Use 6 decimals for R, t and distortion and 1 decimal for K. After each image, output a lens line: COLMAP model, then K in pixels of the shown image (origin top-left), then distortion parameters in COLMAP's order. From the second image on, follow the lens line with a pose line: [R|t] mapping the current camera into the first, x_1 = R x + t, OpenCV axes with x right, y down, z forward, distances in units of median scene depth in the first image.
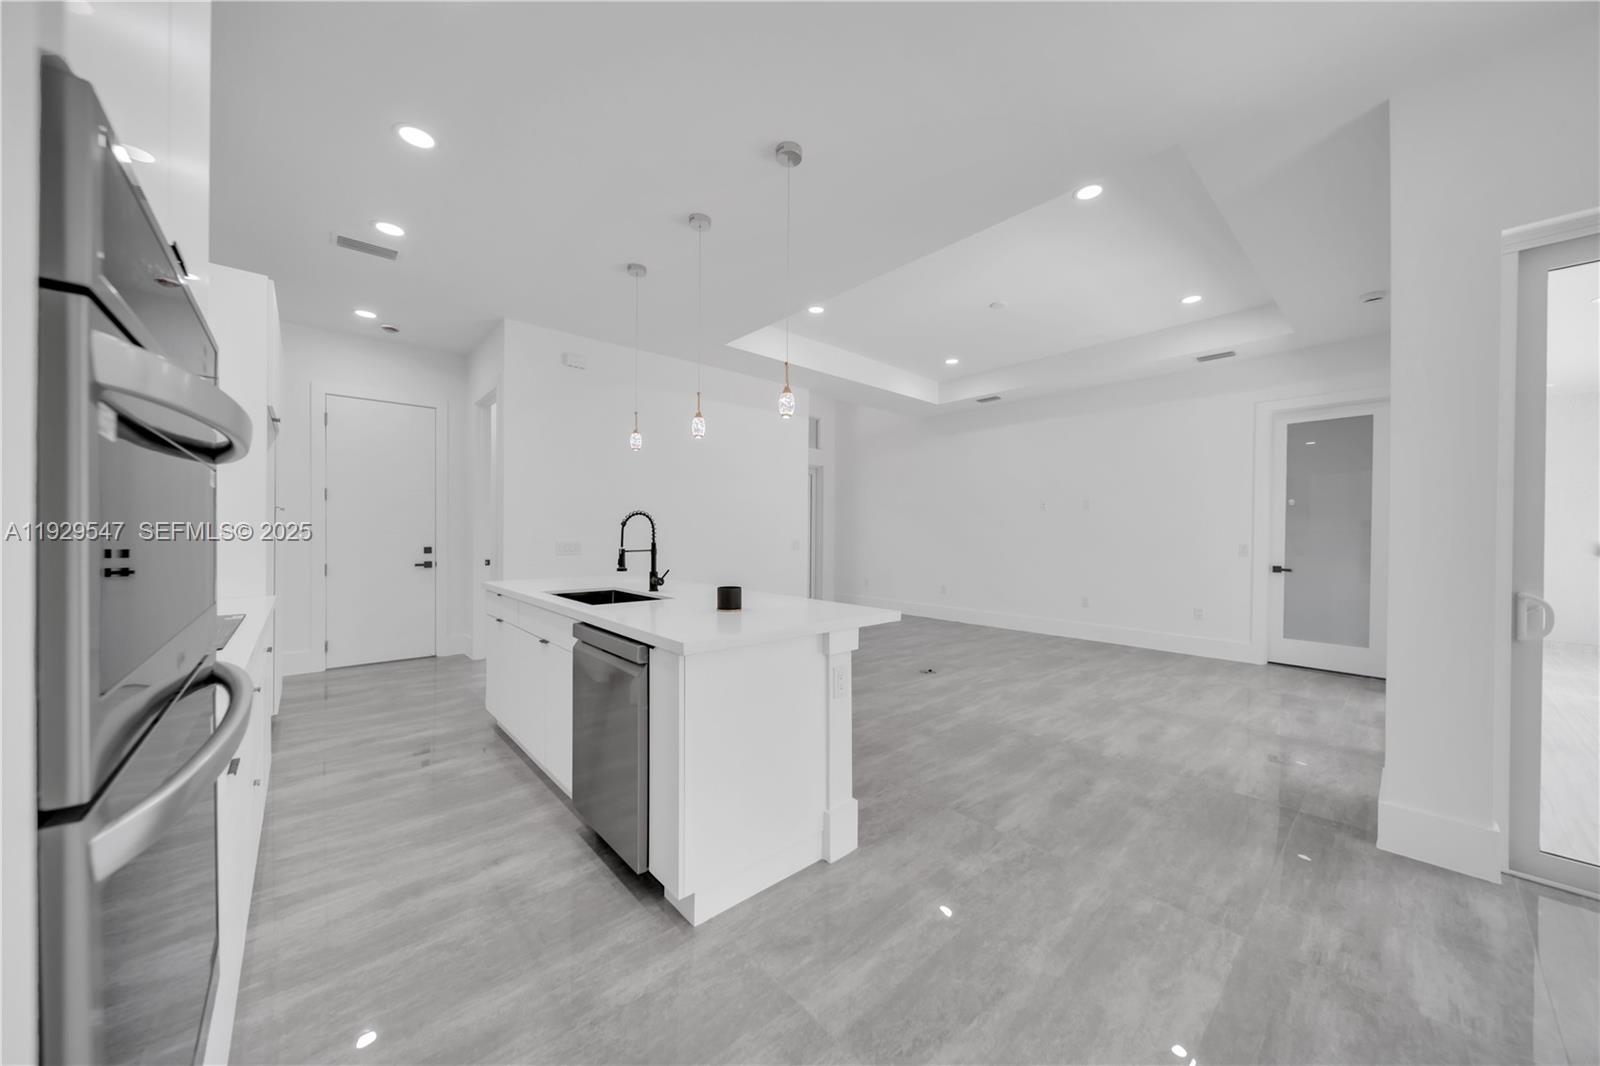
lens RADIAL K [[553.0, 0, 804.9], [0, 553.0, 522.8], [0, 0, 1]] dist [-0.001131, -0.000701]
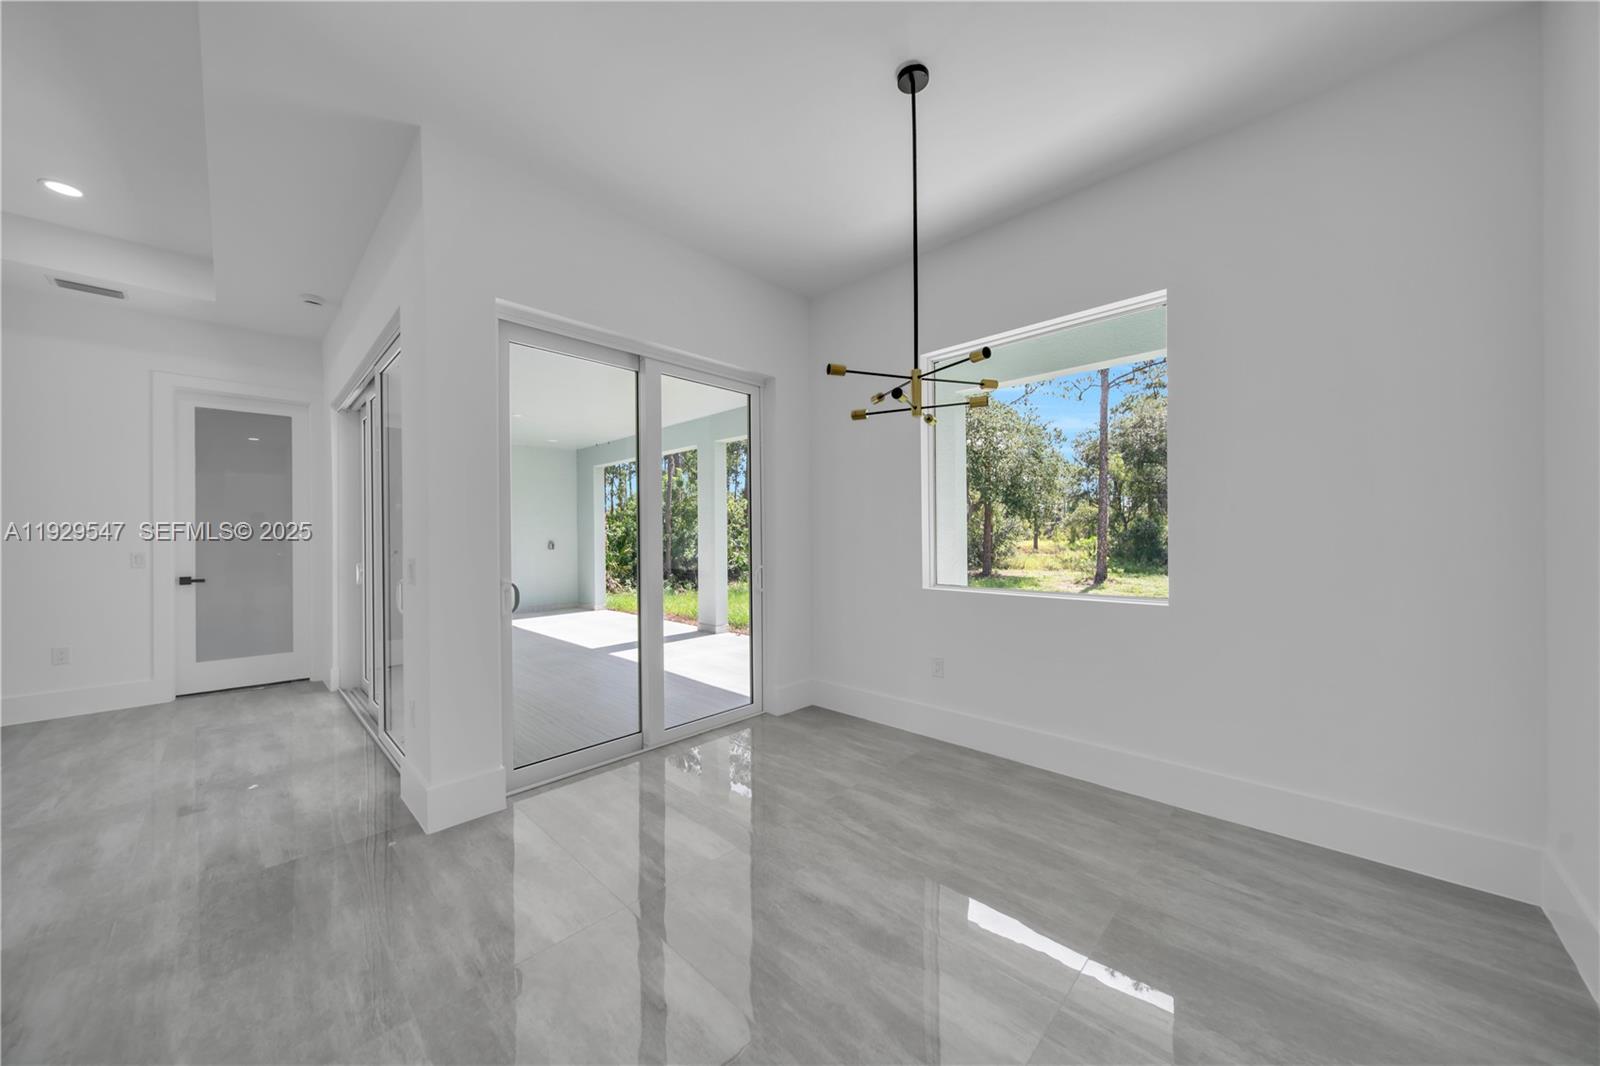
lens RADIAL K [[553.0, 0, 790.7], [0, 553.0, 538.3], [0, 0, 1]] dist [-0.001131, -0.000701]
pose [[-0.060800, -0.015180, 0.998035, -0.034234], [-0.009137, 0.999851, 0.014651, 0.000178], [-0.998108, -0.008229, -0.060929, 0.240831]]
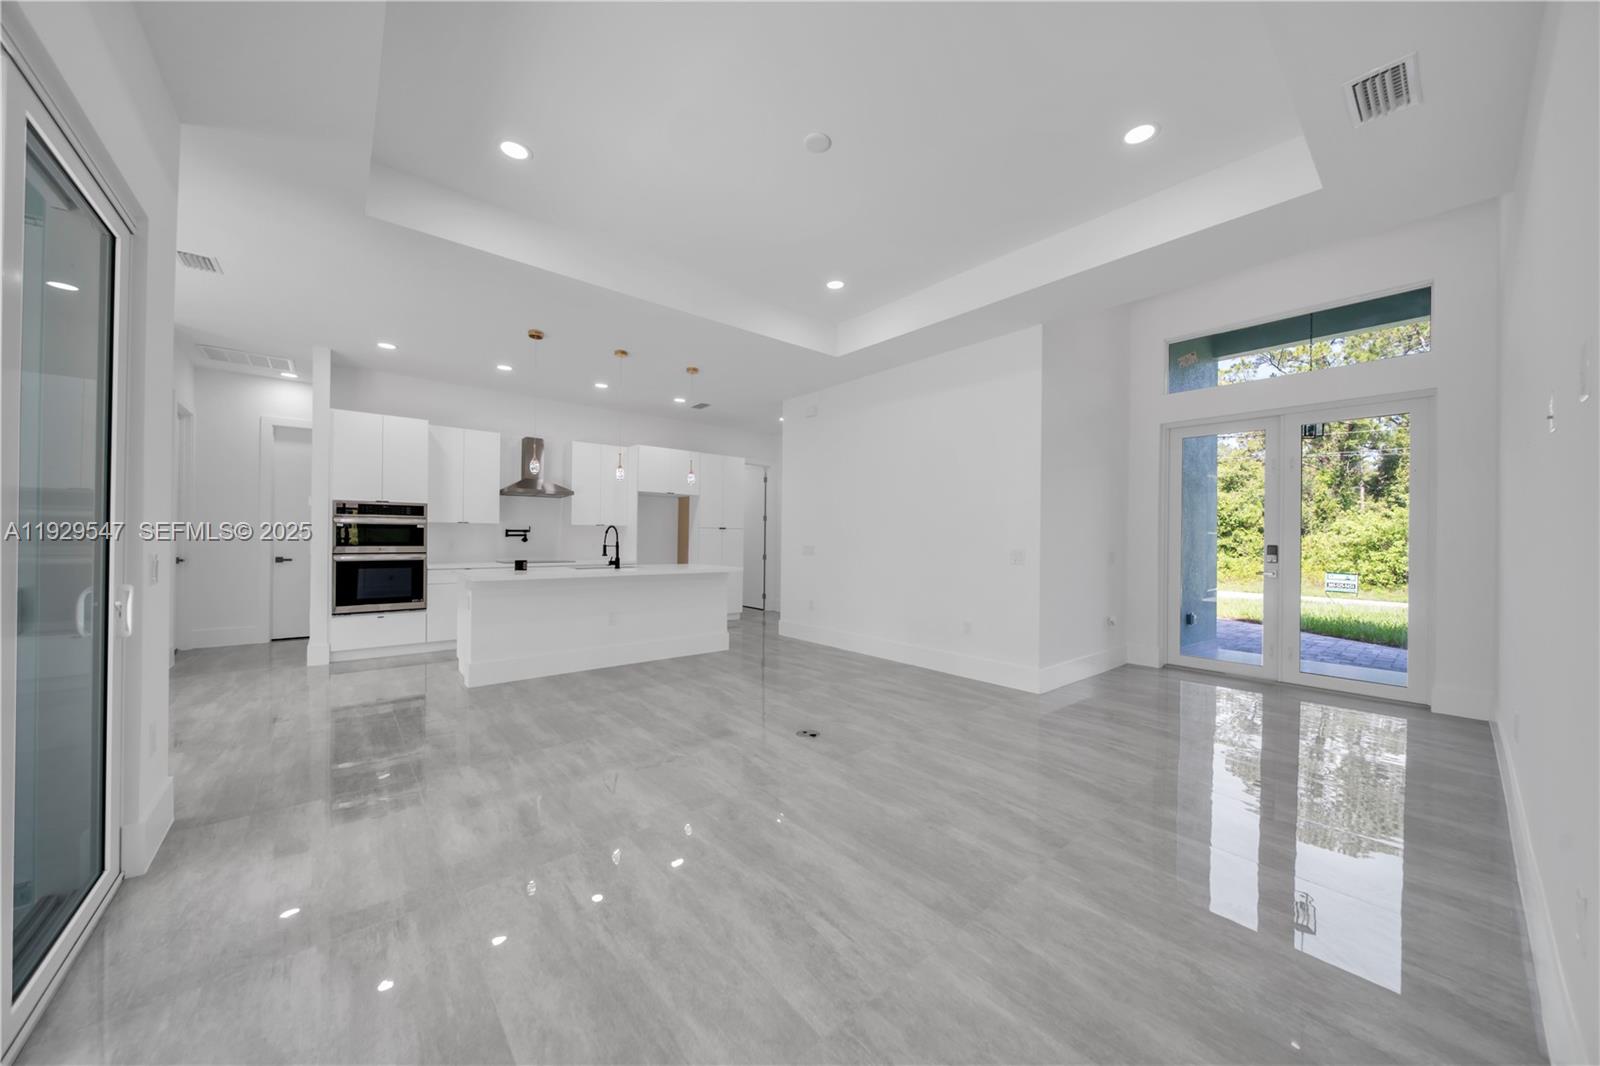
lens RADIAL K [[553.0, 0, 809.4], [0, 553.0, 536.6], [0, 0, 1]] dist [-0.001131, -0.000701]
pose [[-0.021438, -0.004653, -0.999759, 1.360605], [0.011248, 0.999925, -0.004895, 0.028962], [0.999707, -0.011350, -0.021384, 1.479161]]
